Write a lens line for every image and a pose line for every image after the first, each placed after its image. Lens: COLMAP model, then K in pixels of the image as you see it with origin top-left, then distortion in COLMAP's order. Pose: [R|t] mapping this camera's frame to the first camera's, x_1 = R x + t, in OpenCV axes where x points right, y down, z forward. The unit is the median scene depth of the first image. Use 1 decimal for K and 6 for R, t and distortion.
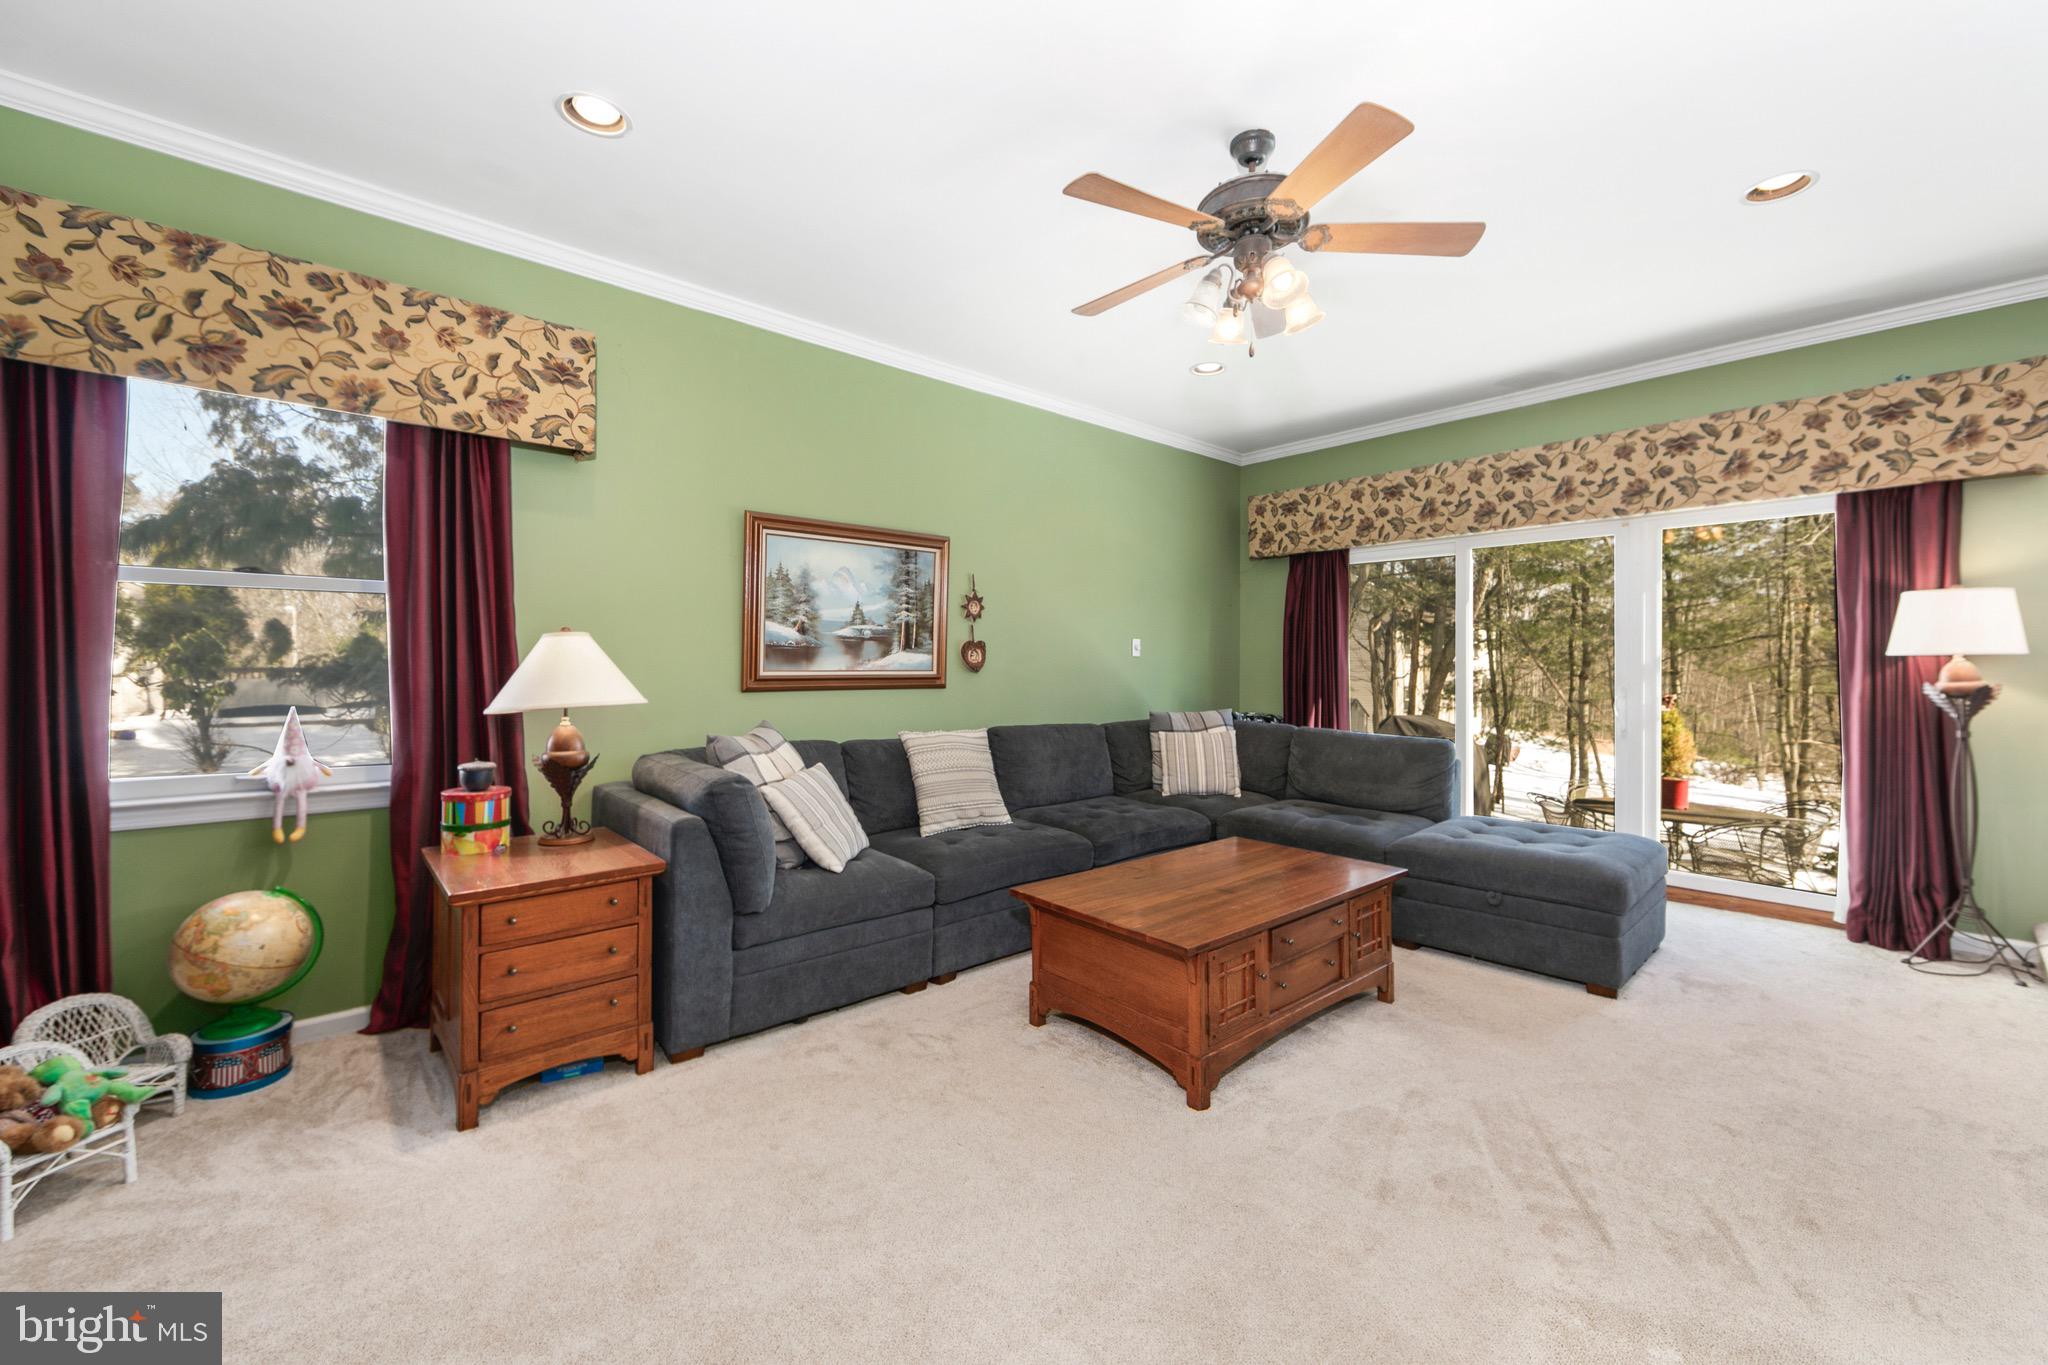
lens RADIAL K [[808.3, 0, 1026.2], [0, 808.3, 670.0], [0, 0, 1]] dist [-0.006551, 0.000933]
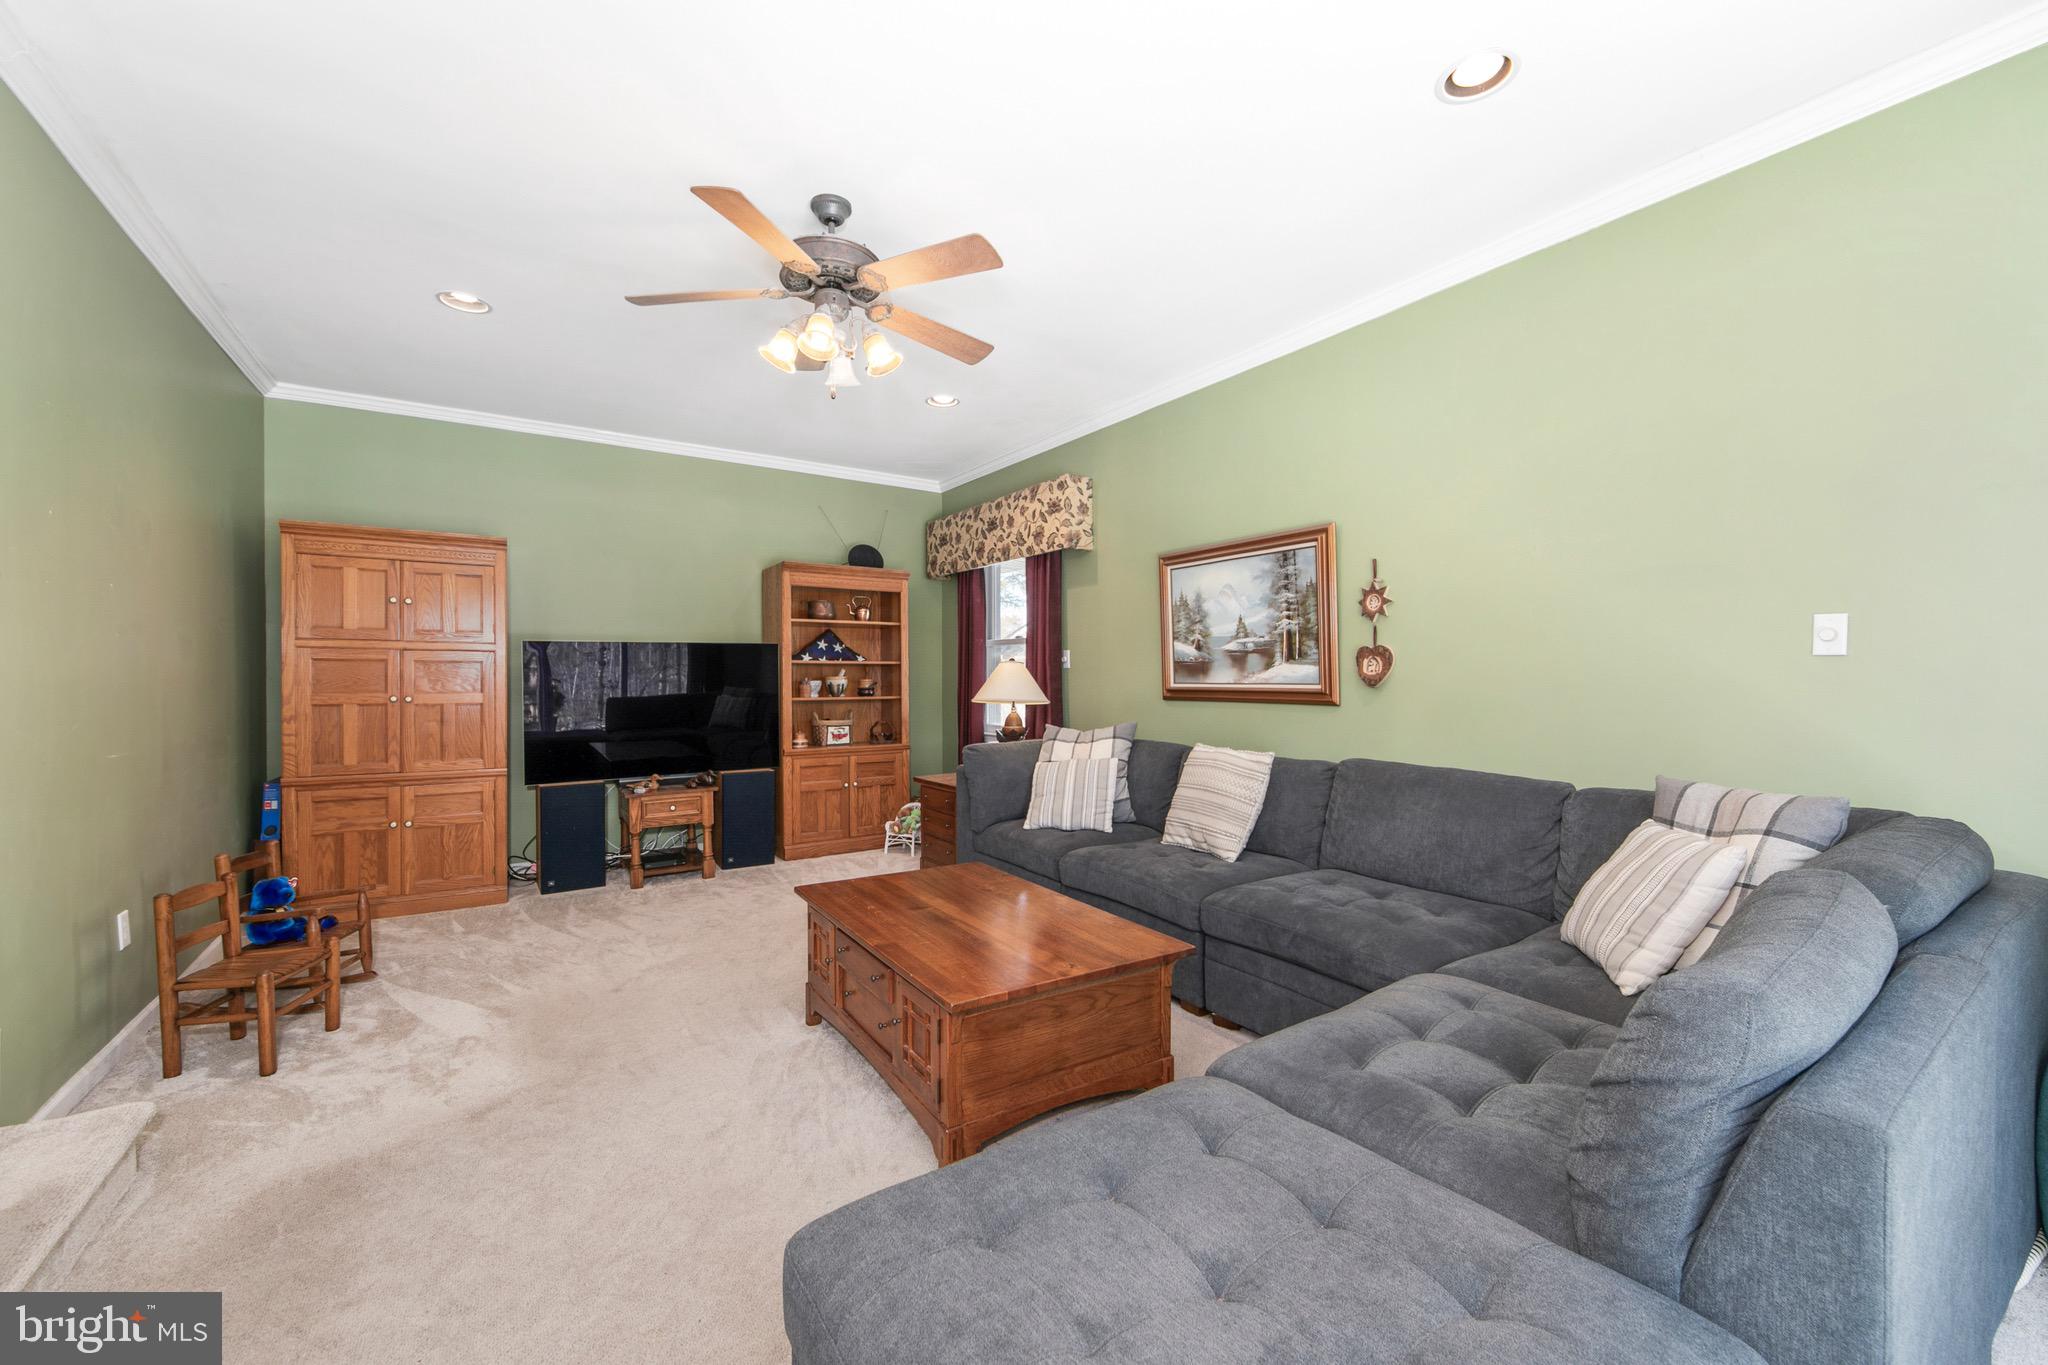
lens RADIAL K [[808.3, 0, 1041.4], [0, 808.3, 688.1], [0, 0, 1]] dist [-0.006551, 0.000933]
pose [[-0.126809, 0.006531, -0.991906, 0.827825], [-0.007417, 0.999944, 0.007532, 0.000554], [0.991899, 0.008312, -0.126754, 0.882436]]
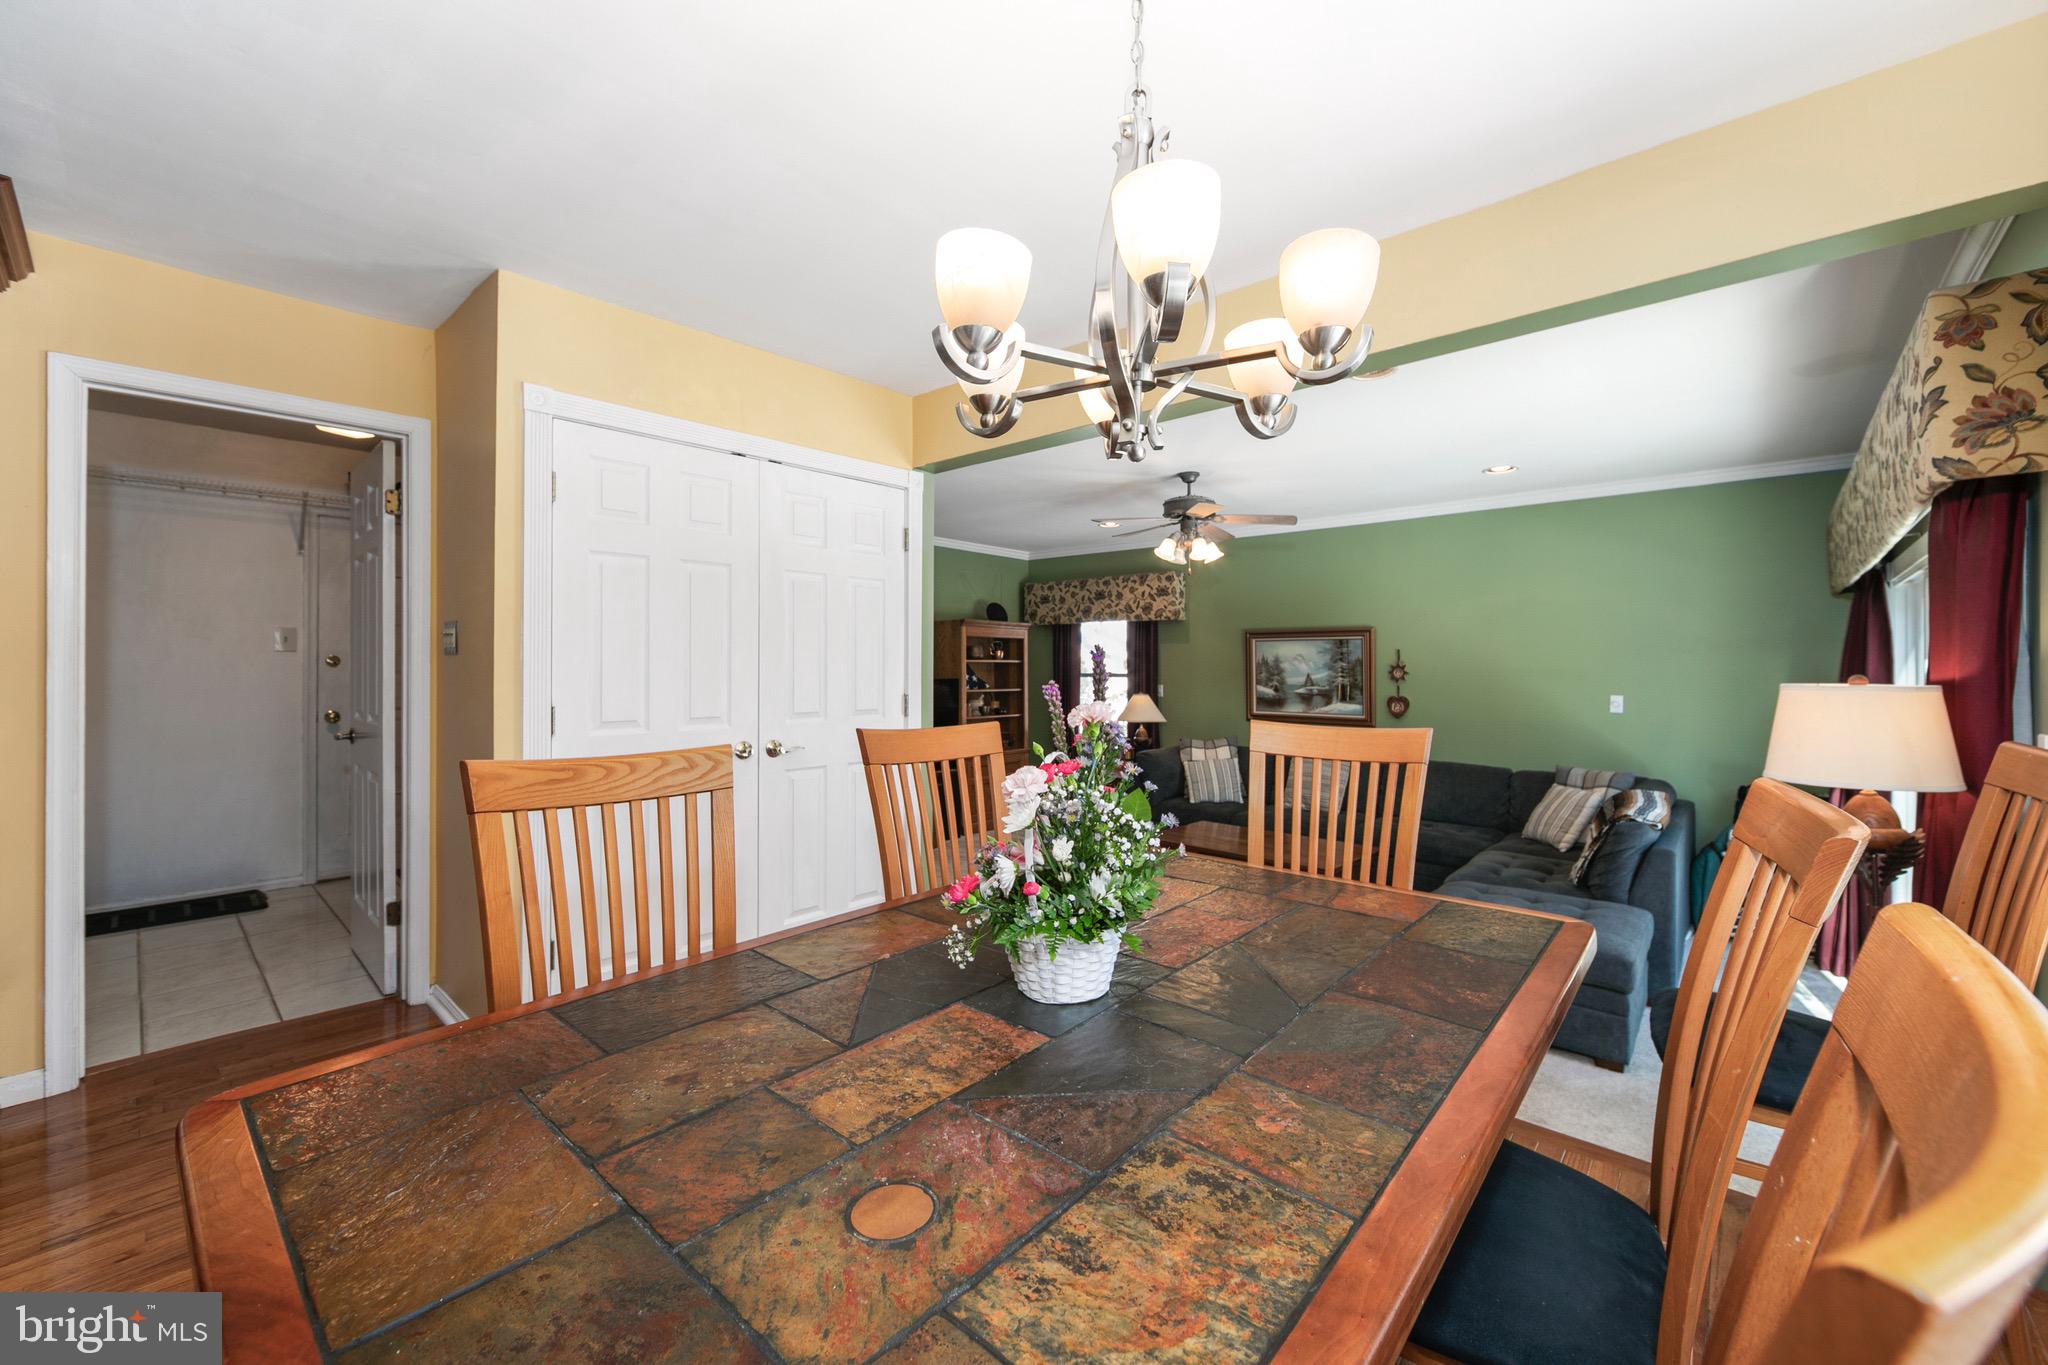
lens RADIAL K [[808.3, 0, 1039.3], [0, 808.3, 675.7], [0, 0, 1]] dist [-0.006551, 0.000933]
pose [[0.121229, 0.007527, -0.992596, 1.433787], [-0.012262, 0.999906, 0.006085, -0.082522], [0.992549, 0.011434, 0.121310, 0.221326]]
